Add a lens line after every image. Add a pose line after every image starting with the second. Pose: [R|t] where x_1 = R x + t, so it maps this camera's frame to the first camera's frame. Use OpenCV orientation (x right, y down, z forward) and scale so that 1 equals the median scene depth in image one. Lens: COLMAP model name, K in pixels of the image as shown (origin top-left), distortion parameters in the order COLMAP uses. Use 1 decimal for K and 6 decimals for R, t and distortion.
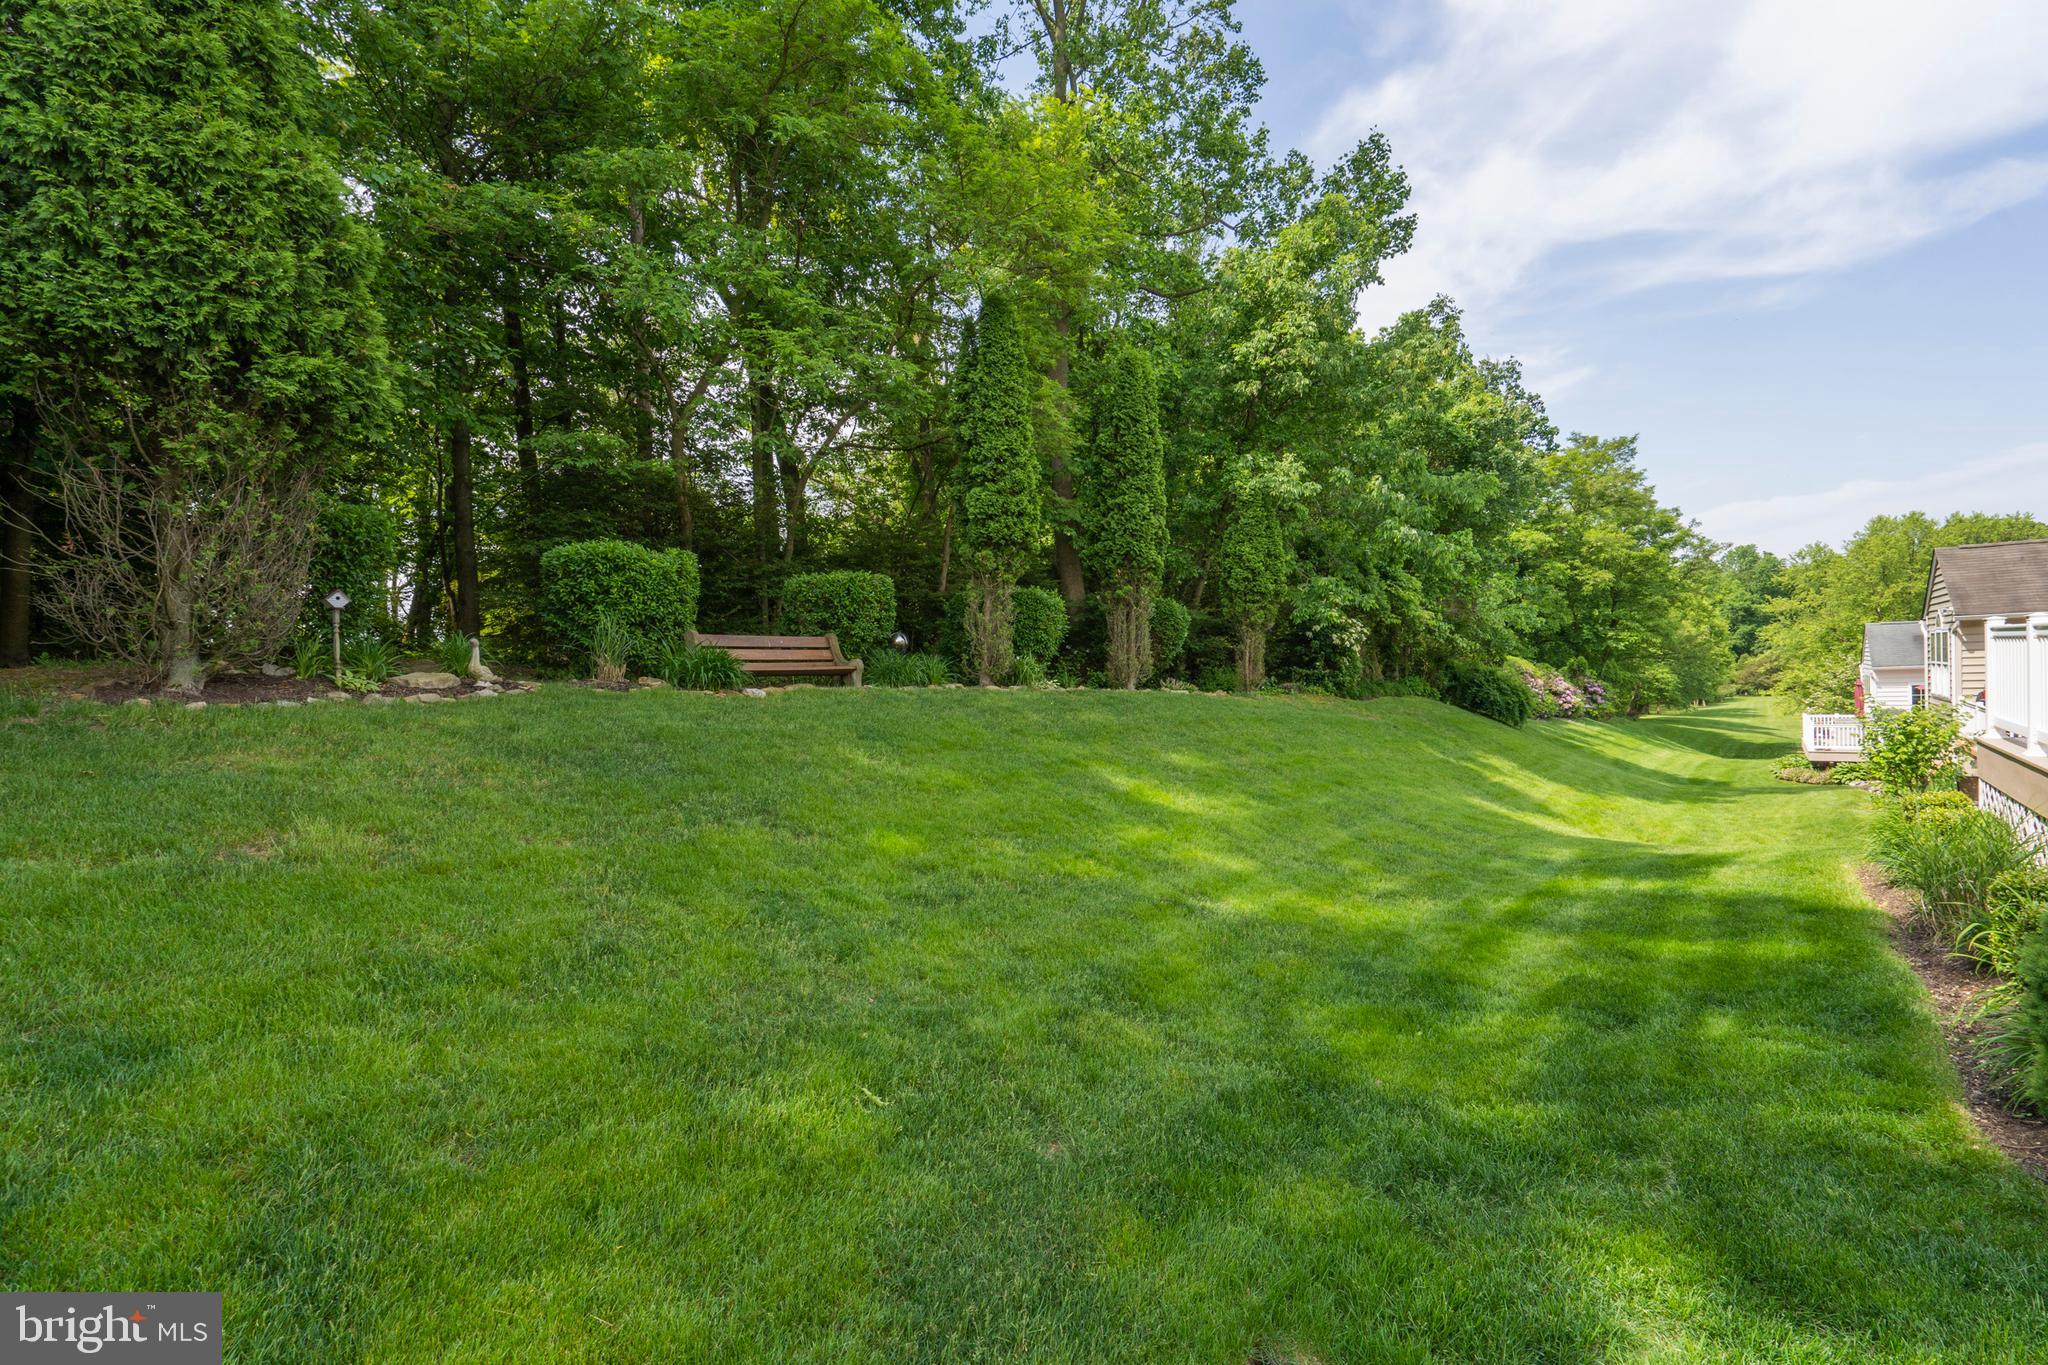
lens RADIAL K [[949.7, 0, 1011.9], [0, 949.7, 675.1], [0, 0, 1]] dist [0.005540, -0.002204]
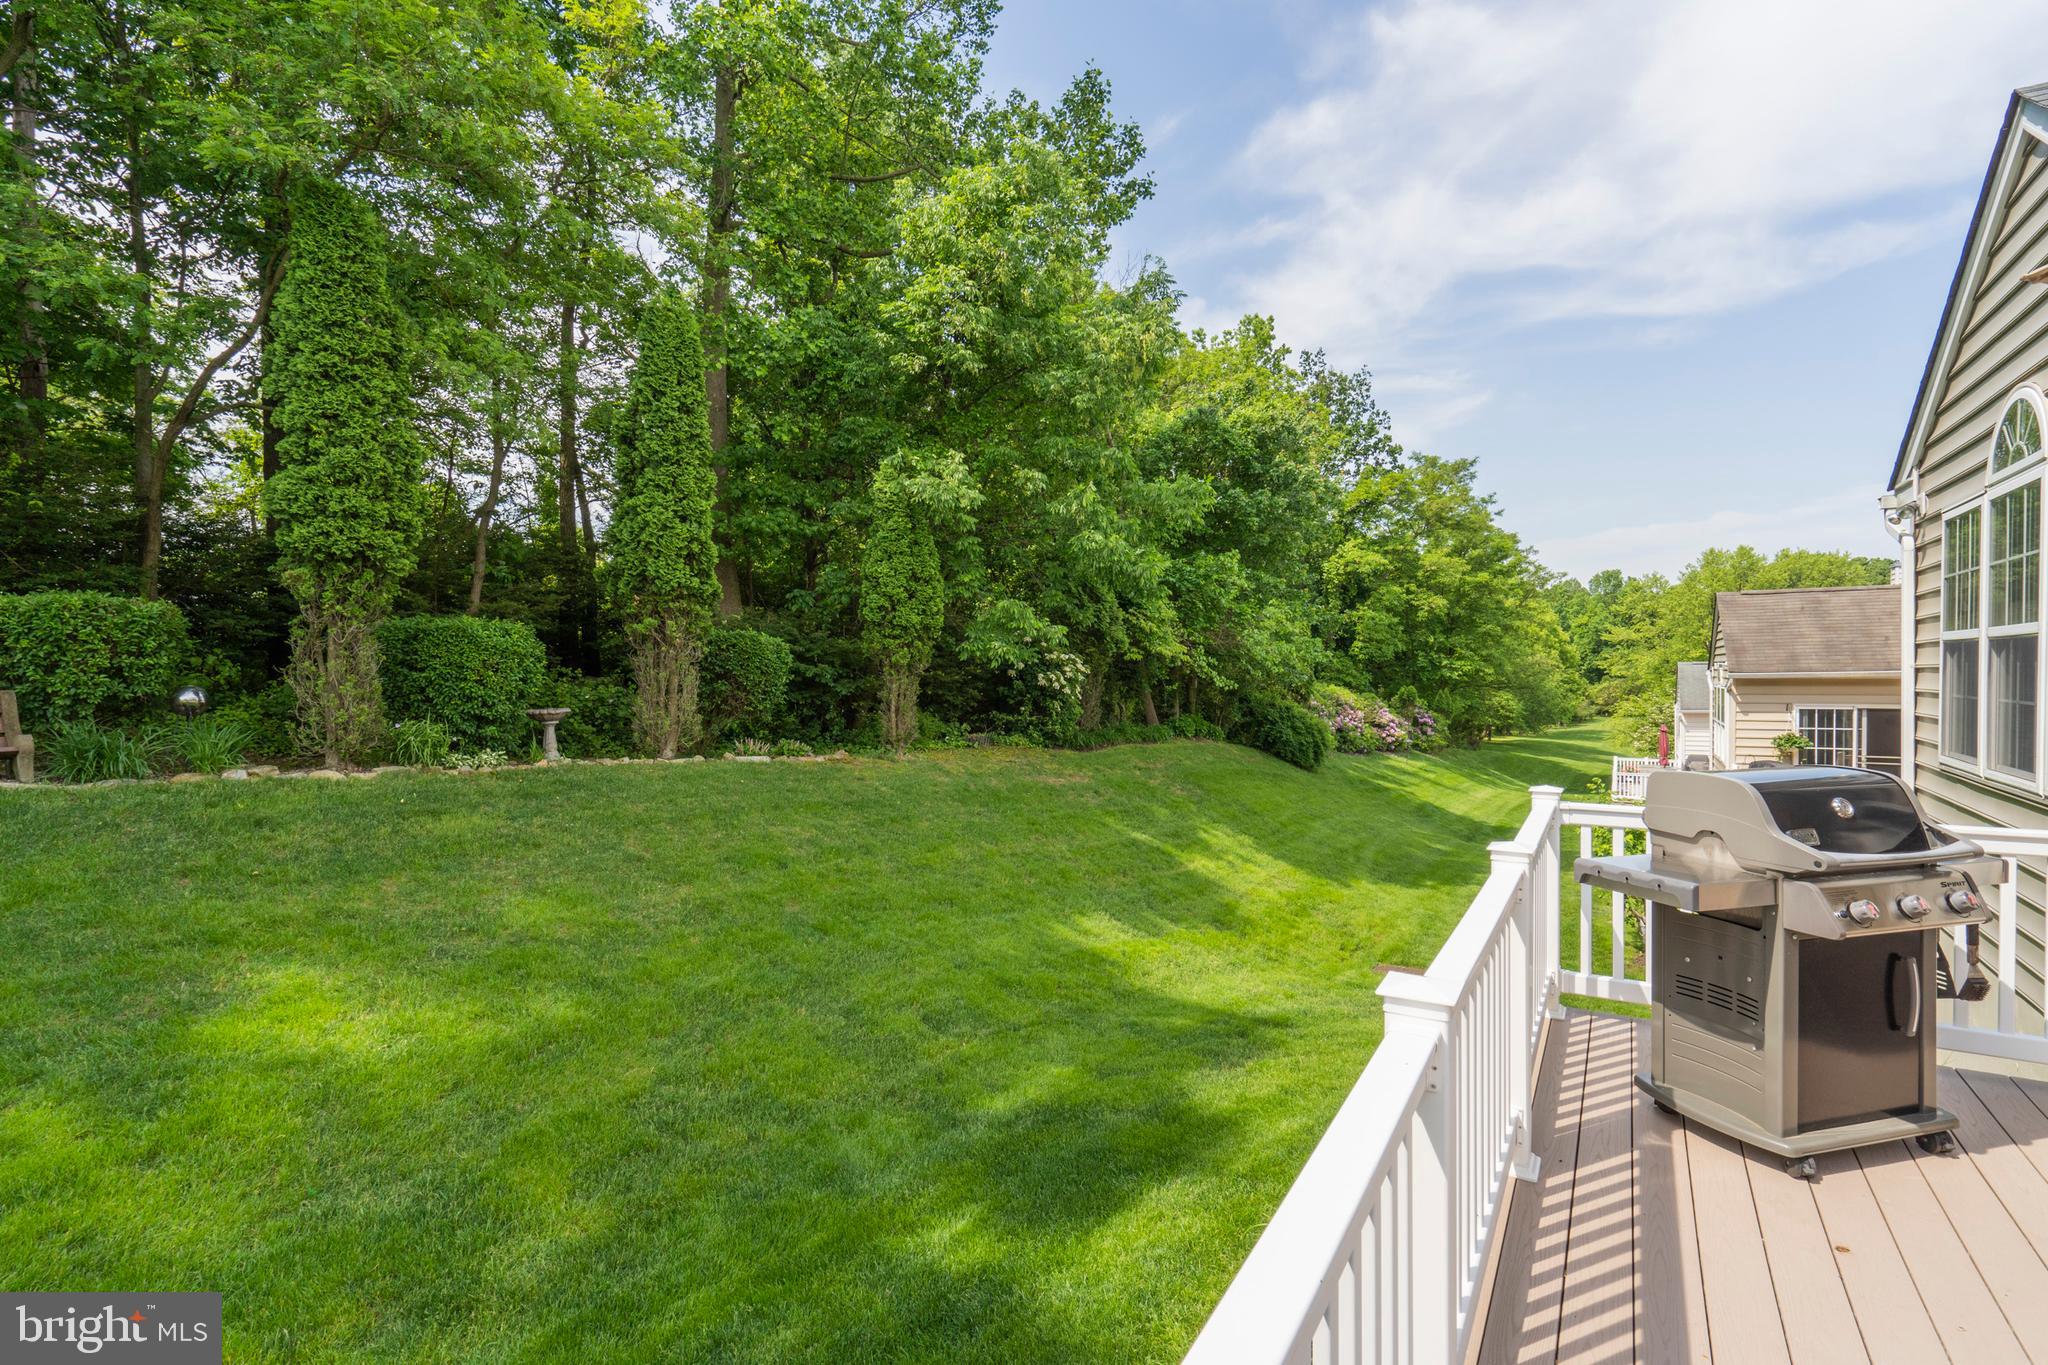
lens RADIAL K [[949.7, 0, 1027.2], [0, 949.7, 676.7], [0, 0, 1]] dist [0.005540, -0.002204]
pose [[0.995274, 0.024690, 0.093918, 0.245829], [-0.025026, 0.999684, 0.002400, -0.041520], [-0.093829, -0.004740, 0.995577, 0.173793]]
